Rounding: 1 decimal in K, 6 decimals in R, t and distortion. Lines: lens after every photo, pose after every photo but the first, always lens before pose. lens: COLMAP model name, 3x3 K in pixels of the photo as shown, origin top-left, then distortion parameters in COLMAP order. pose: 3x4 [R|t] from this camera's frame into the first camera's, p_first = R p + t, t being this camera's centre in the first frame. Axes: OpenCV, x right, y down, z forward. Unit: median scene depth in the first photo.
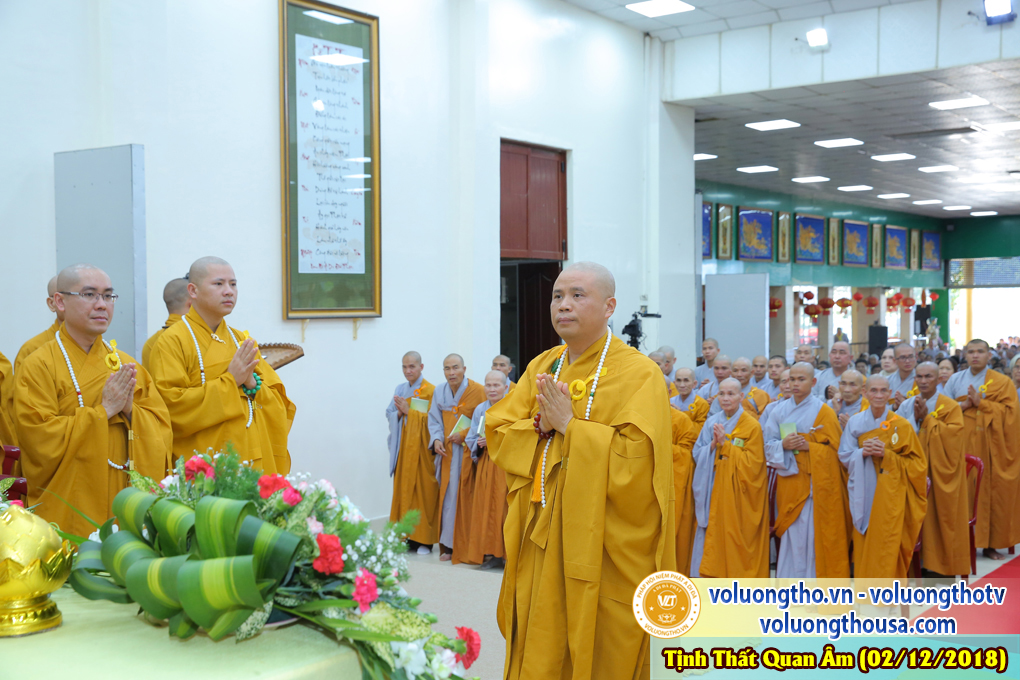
lens RADIAL K [[1205.8, 0, 510.0], [0, 1205.8, 340.0], [0, 0, 1]] dist [0.058712, -0.025741]
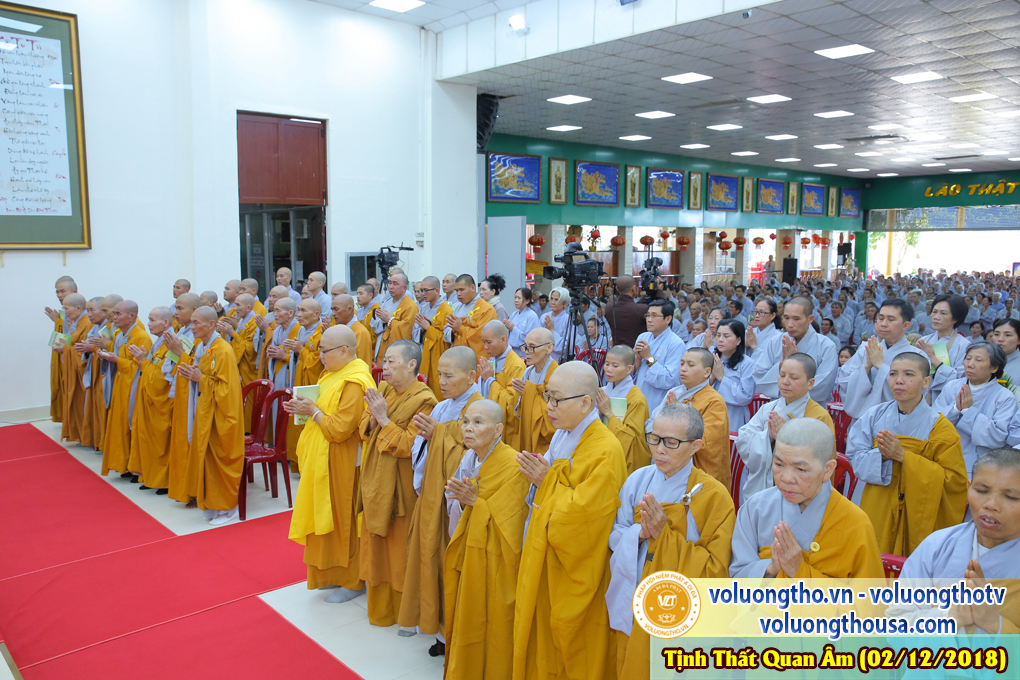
lens RADIAL K [[792.0, 0, 512.7], [0, 792.0, 335.3], [0, 0, 1]] dist [-0.083409, 0.099631]
pose [[0.980607, 0.033153, -0.193159, 0.404171], [-0.015133, 0.995454, 0.094031, -0.009632], [0.195398, -0.089284, 0.976651, 0.197130]]
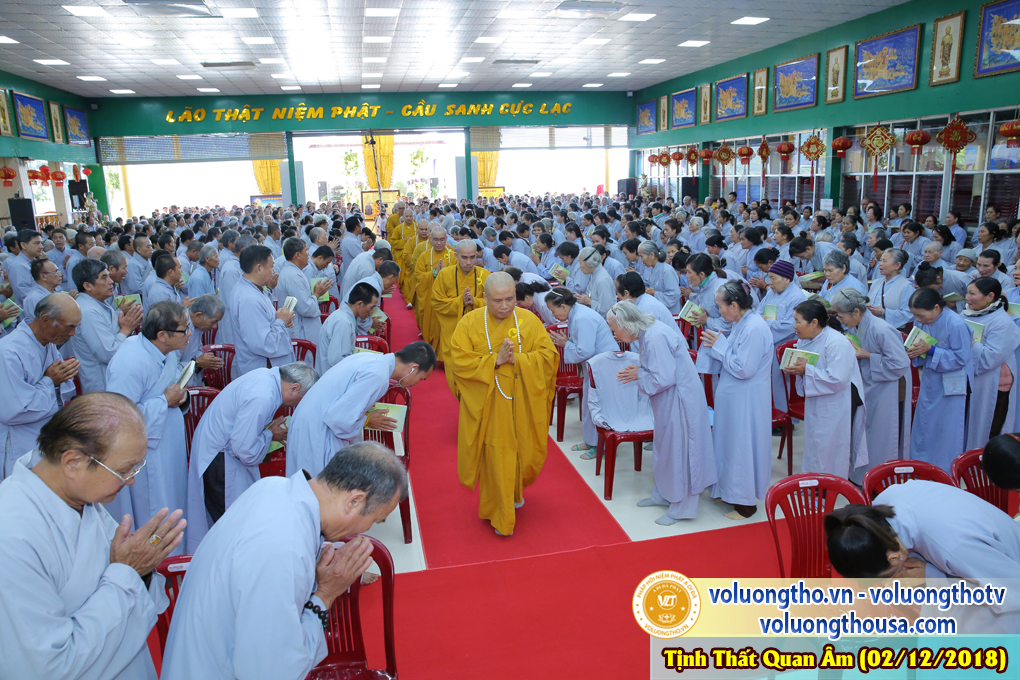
lens RADIAL K [[695.8, 0, 510.0], [0, 695.8, 340.0], [0, 0, 1]] dist [-0.105454, 0.077251]
pose [[0.664223, -0.175582, 0.726622, 0.368218], [0.040215, 0.979010, 0.199807, 0.015849], [-0.746452, -0.103495, 0.657342, 0.833750]]
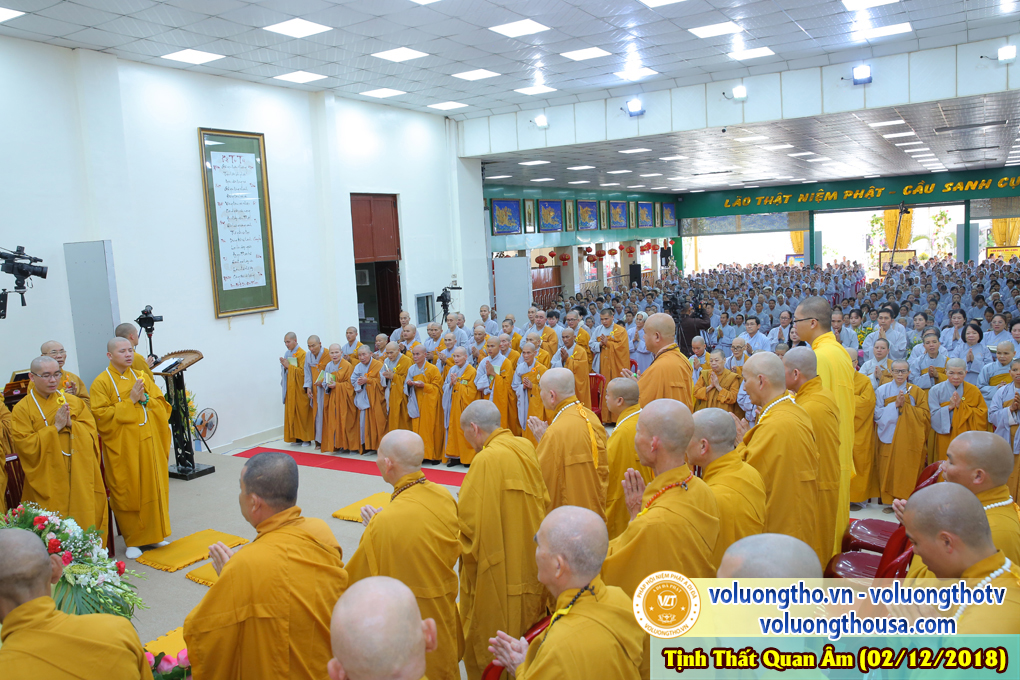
lens RADIAL K [[792.0, 0, 512.7], [0, 792.0, 335.3], [0, 0, 1]] dist [-0.083409, 0.099631]
pose [[0.994473, -0.059052, 0.086817, 0.098529], [0.051023, 0.994454, 0.091966, -0.053958], [-0.091766, -0.087028, 0.991970, -0.111456]]
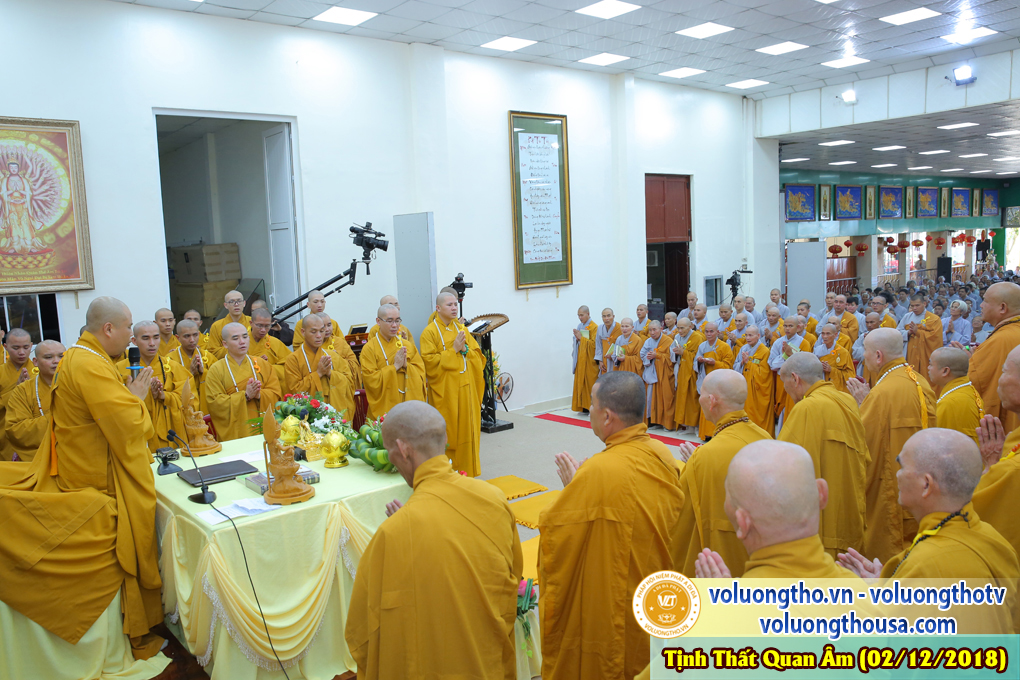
lens RADIAL K [[792.0, 0, 512.7], [0, 792.0, 335.3], [0, 0, 1]] dist [-0.083409, 0.099631]
pose [[0.967438, -0.006144, -0.253035, 0.081712], [0.029496, 0.995631, 0.088597, -0.039730], [0.251385, -0.093175, 0.963392, -0.123776]]
